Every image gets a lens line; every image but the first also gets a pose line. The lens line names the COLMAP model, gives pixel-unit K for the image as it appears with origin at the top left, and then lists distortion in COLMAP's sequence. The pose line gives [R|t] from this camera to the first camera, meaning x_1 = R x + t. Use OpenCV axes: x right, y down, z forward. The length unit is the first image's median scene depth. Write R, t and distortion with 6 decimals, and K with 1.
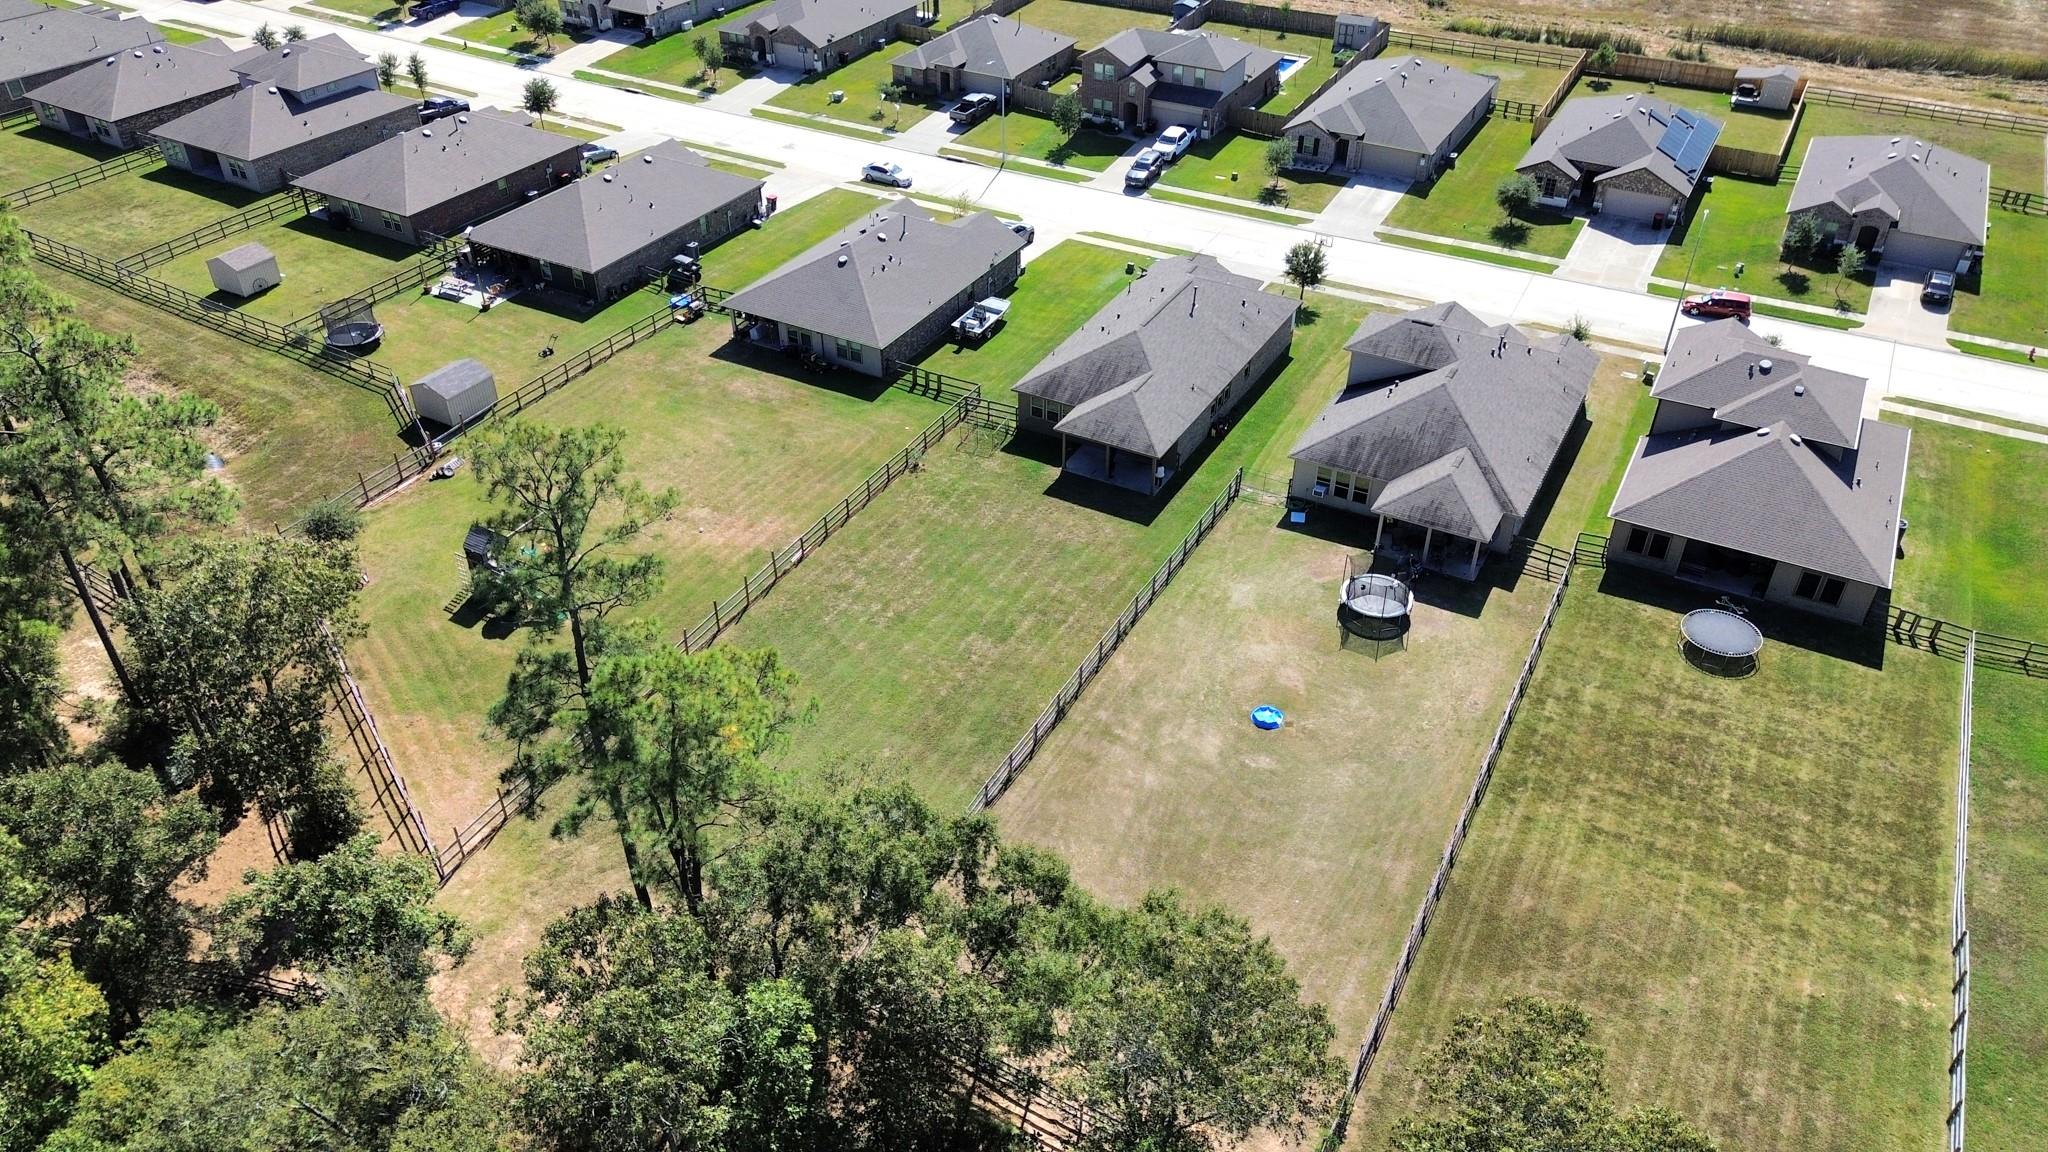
lens RADIAL K [[1447.5, 0, 1024.0], [0, 1447.5, 576.0], [0, 0, 1]] dist [0.071610, -0.068397]
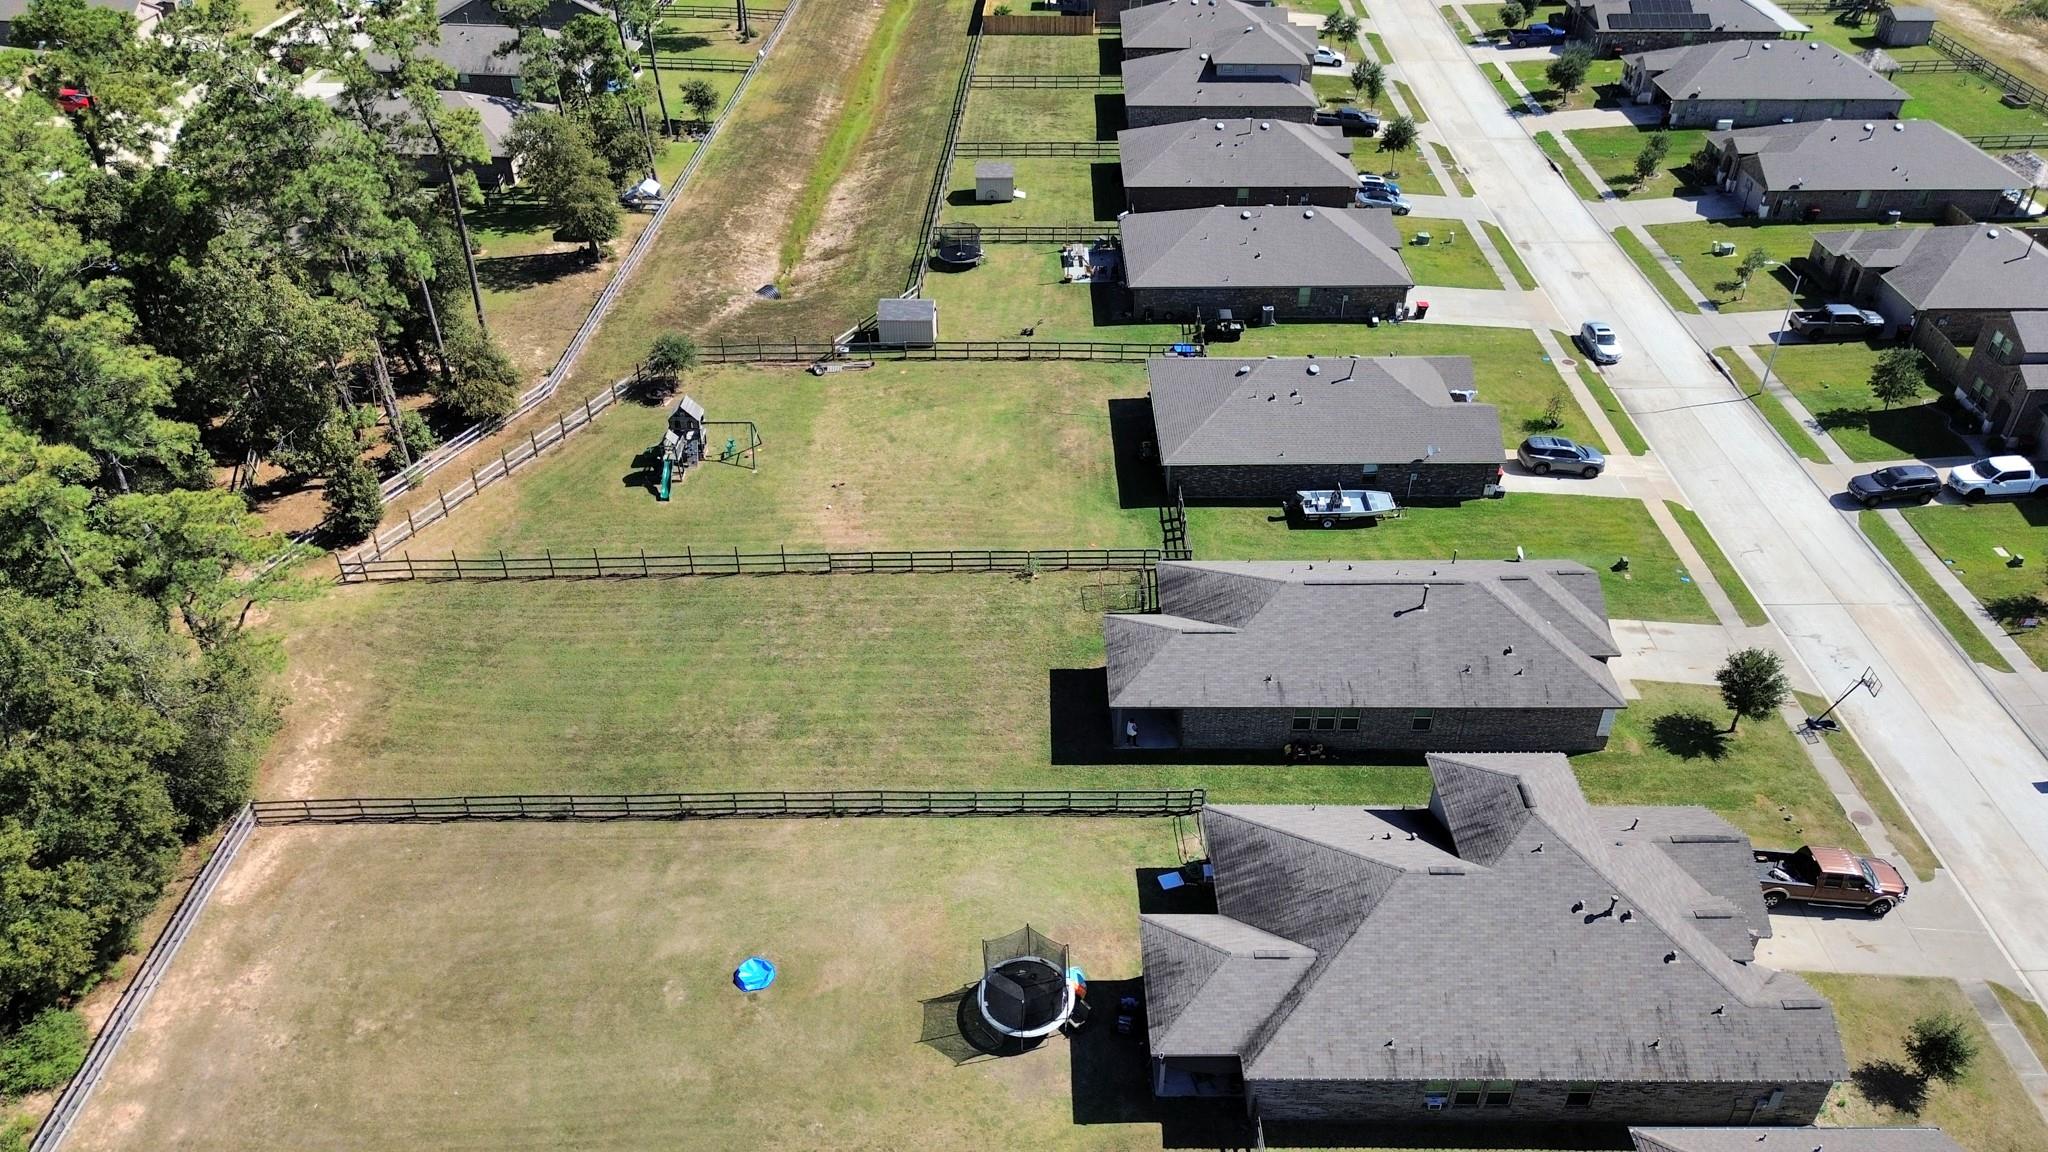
lens RADIAL K [[1447.5, 0, 1024.0], [0, 1447.5, 576.0], [0, 0, 1]] dist [0.071610, -0.068397]
pose [[0.486046, 0.511001, -0.708969, 0.382717], [-0.512841, 0.823648, 0.242071, -0.198143], [0.707639, 0.245931, 0.662394, 0.267047]]
